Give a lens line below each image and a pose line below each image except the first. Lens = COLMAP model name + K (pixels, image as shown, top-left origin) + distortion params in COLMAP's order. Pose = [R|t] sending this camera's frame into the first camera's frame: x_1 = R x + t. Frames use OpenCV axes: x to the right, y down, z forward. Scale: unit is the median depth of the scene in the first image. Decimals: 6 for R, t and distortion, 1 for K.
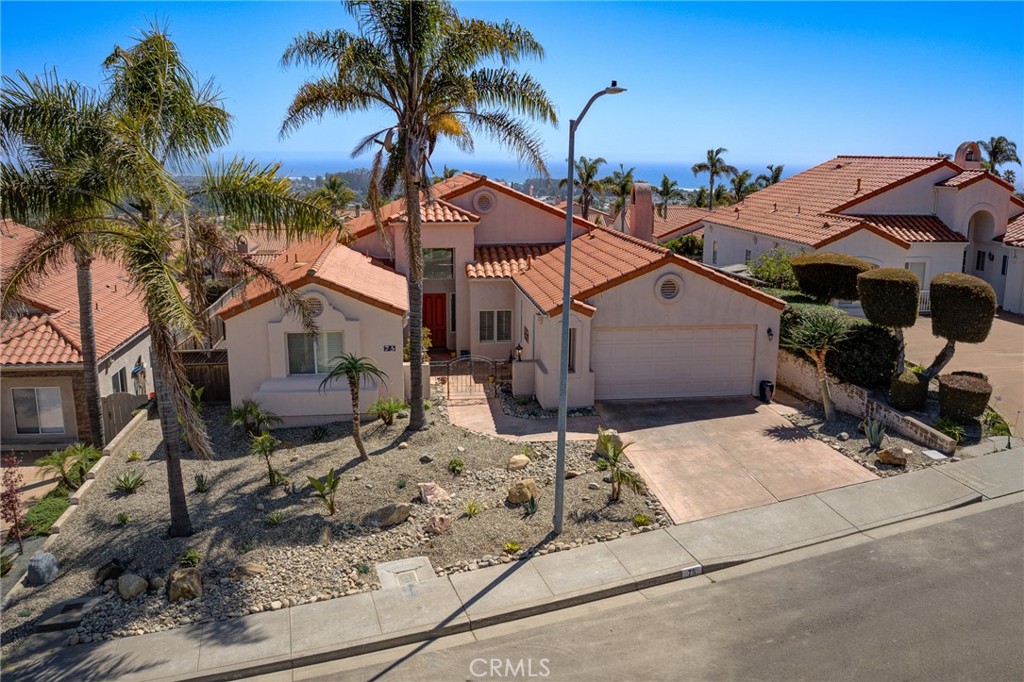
lens RADIAL K [[849.4, 0, 519.6], [0, 849.4, 334.4], [0, 0, 1]] dist [-0.094642, -0.031133]
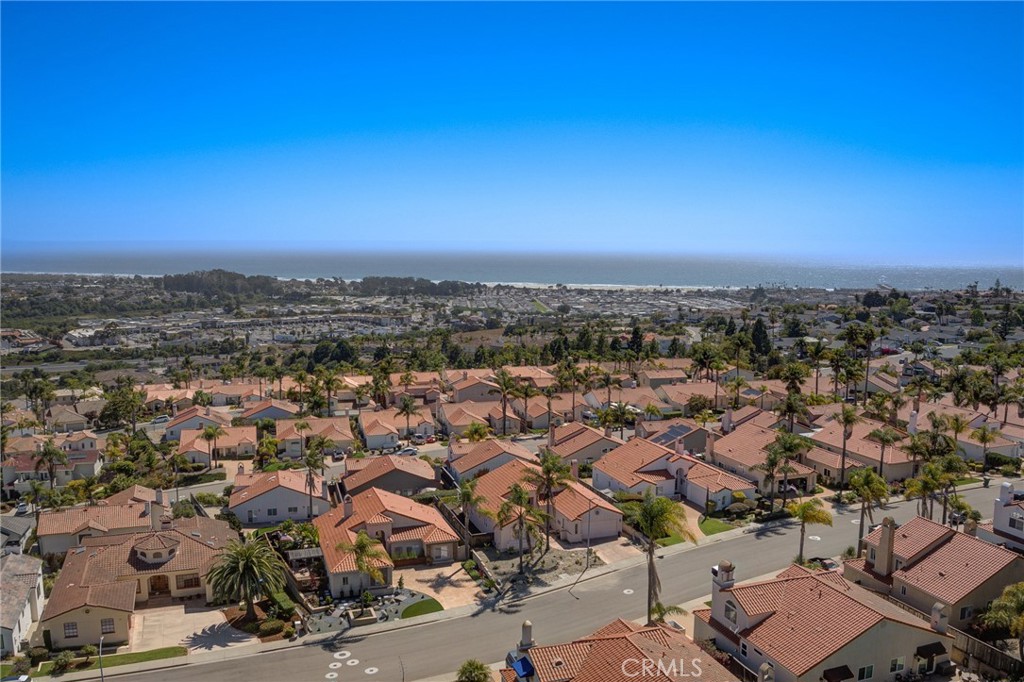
lens RADIAL K [[849.4, 0, 519.6], [0, 849.4, 334.4], [0, 0, 1]] dist [-0.094642, -0.031133]
pose [[0.979624, -0.023320, 0.199481, -1.203103], [0.043099, 0.994506, -0.095393, -0.644151], [-0.196161, 0.102047, 0.975247, -3.690250]]
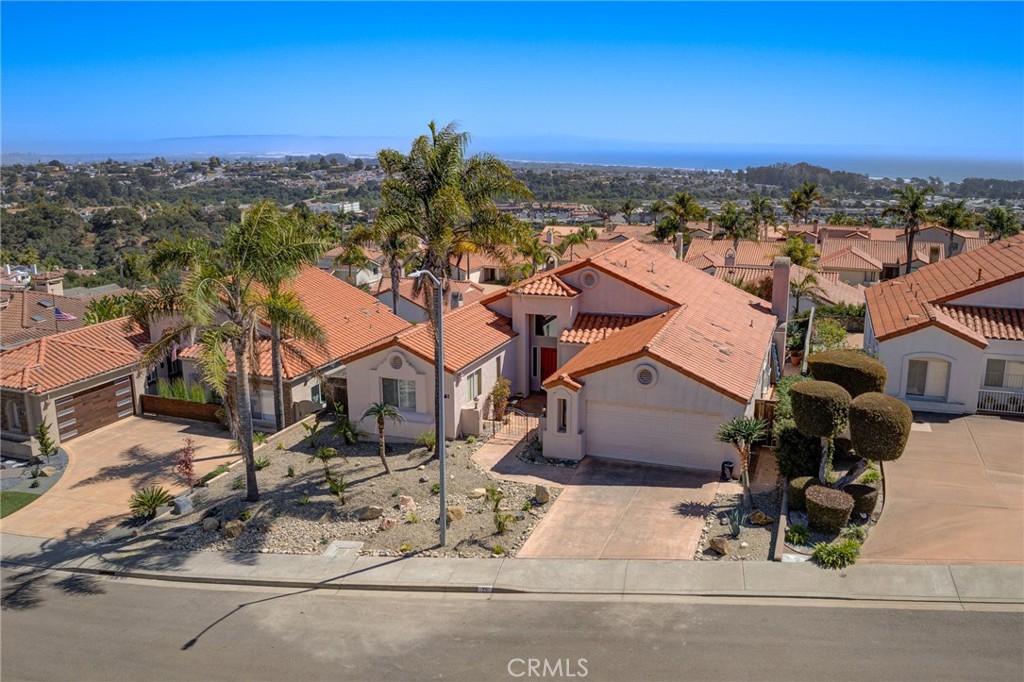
lens RADIAL K [[849.4, 0, 519.6], [0, 849.4, 334.4], [0, 0, 1]] dist [-0.094642, -0.031133]
pose [[0.882614, 0.093421, -0.460722, 0.659777], [-0.088944, 0.995539, 0.031474, -0.156768], [0.461607, 0.013198, 0.886986, -0.208108]]
